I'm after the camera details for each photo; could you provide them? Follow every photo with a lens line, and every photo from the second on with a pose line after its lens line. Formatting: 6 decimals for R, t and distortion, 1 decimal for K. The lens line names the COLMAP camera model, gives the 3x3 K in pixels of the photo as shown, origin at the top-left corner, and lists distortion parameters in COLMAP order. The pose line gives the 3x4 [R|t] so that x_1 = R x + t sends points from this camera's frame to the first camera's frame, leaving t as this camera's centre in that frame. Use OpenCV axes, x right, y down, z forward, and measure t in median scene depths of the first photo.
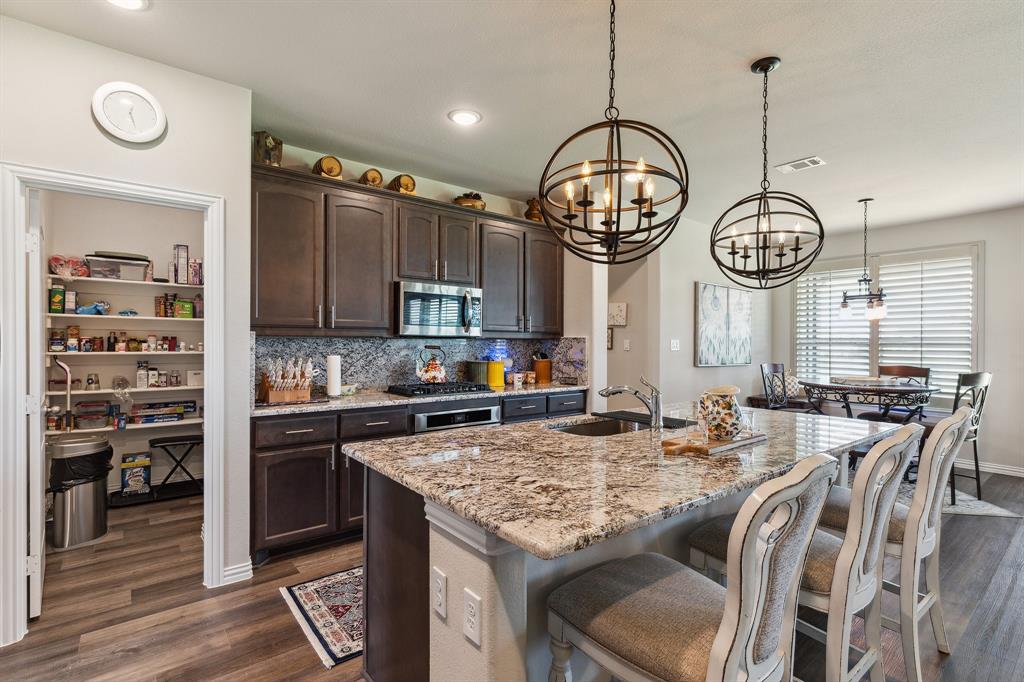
lens RADIAL K [[490.3, 0, 504.9], [0, 490.3, 345.9], [0, 0, 1]] dist [0.002895, 0.002282]
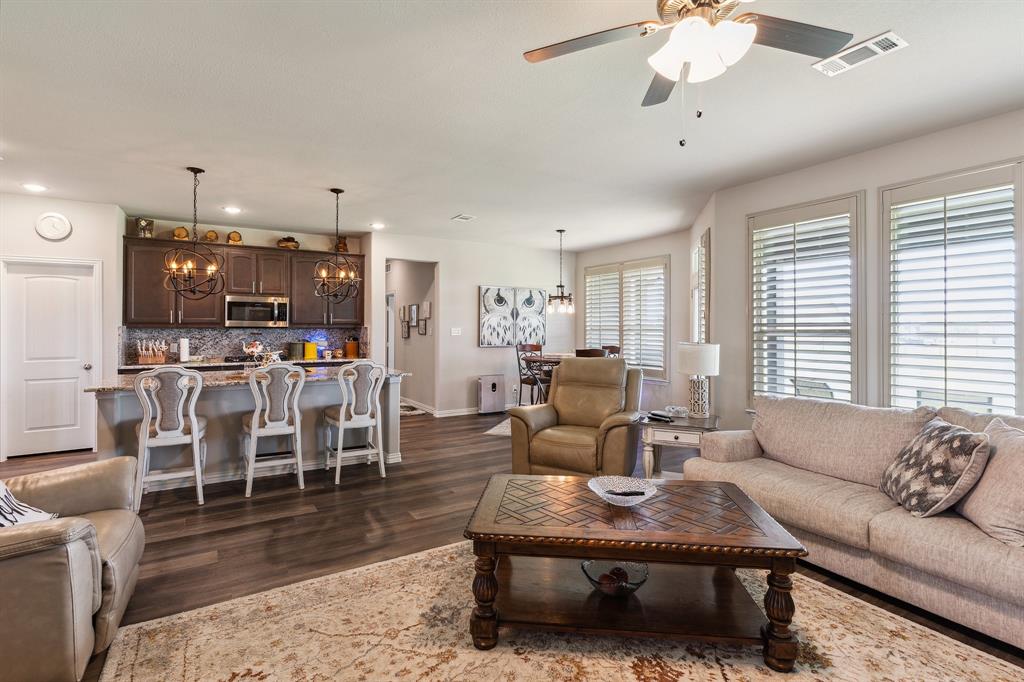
lens RADIAL K [[490.3, 0, 503.5], [0, 490.3, 327.6], [0, 0, 1]] dist [0.002895, 0.002282]
pose [[0.992715, -0.010265, -0.120049, 0.912913], [0.008267, 0.999819, -0.017124, 0.017760], [0.120203, 0.016007, 0.992620, -0.562724]]
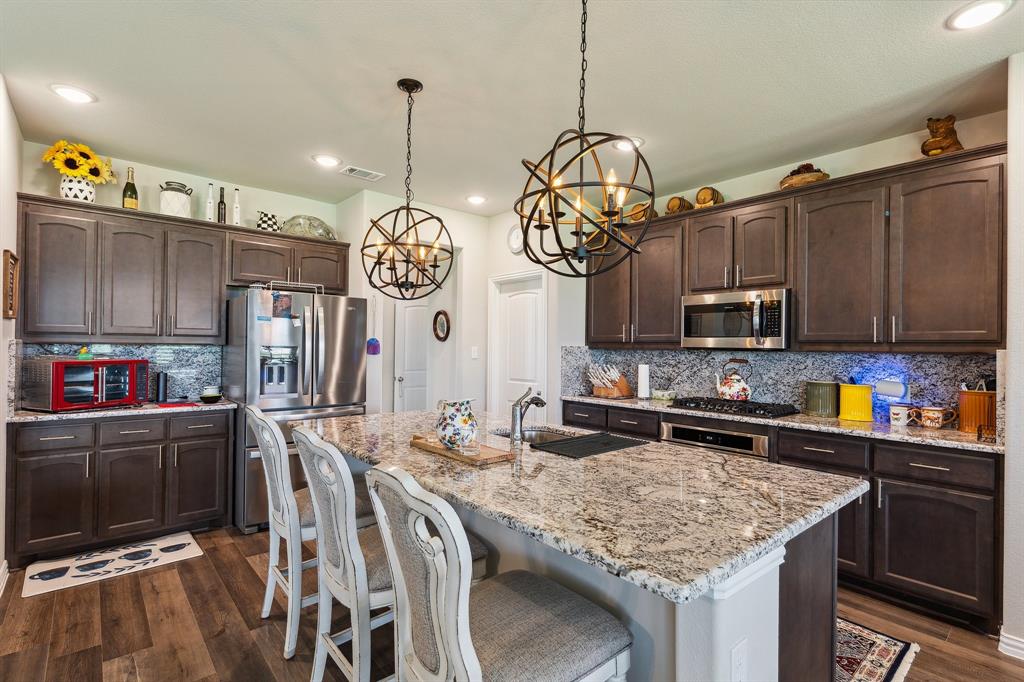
lens RADIAL K [[490.3, 0, 515.0], [0, 490.3, 345.5], [0, 0, 1]] dist [0.002895, 0.002282]
pose [[0.053334, -0.011582, -0.998510, 0.771074], [-0.025956, 0.999579, -0.012981, -0.003208], [0.998239, 0.026609, 0.053011, 0.555131]]
